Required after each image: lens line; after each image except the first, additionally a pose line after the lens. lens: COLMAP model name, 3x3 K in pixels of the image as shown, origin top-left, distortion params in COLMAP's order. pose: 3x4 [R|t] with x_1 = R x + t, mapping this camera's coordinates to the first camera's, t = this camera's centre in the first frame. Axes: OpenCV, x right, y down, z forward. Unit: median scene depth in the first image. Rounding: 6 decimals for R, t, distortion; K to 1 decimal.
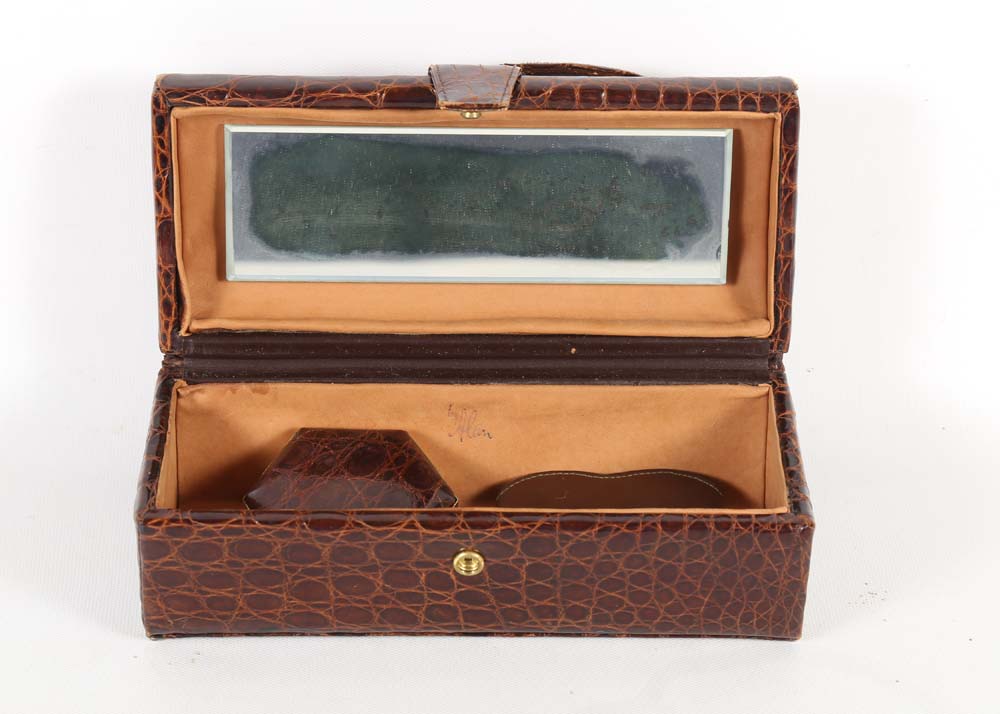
lens RADIAL K [[2257.3, 0, 500.0], [0, 2257.3, 357.0], [0, 0, 1]] dist [-0.005613, 2.432180]
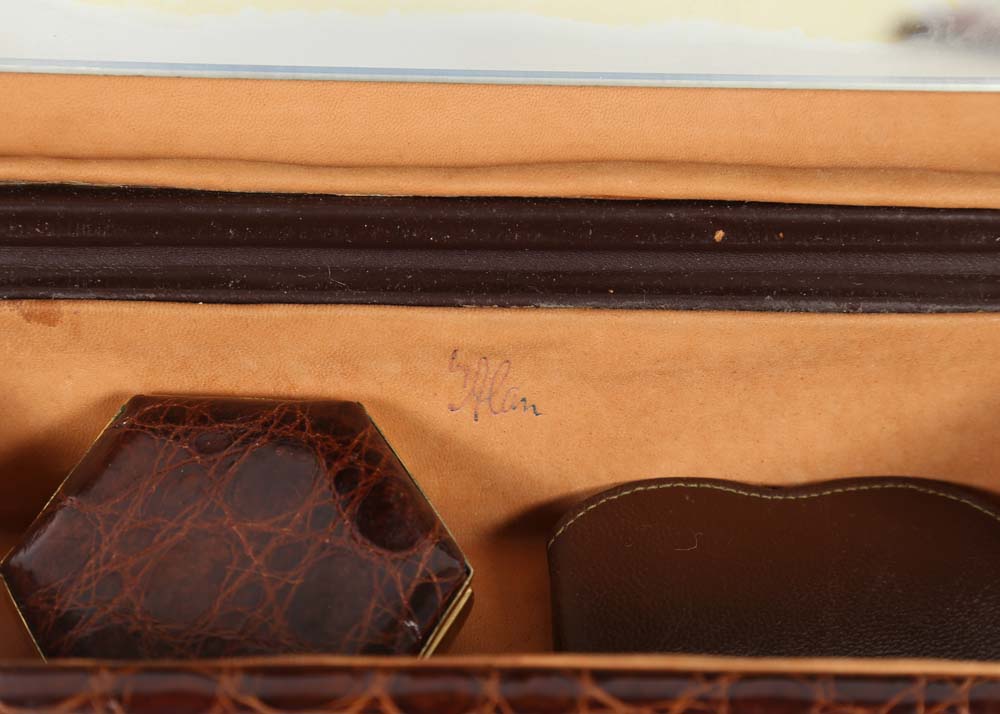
lens RADIAL K [[2257.3, 0, 500.0], [0, 2257.3, 357.0], [0, 0, 1]] dist [-0.005613, 2.432180]
pose [[0.999609, 0.010147, 0.026074, -0.024746], [-0.013900, 0.988882, 0.148050, -0.046452], [-0.024282, -0.148354, 0.988636, 0.536381]]
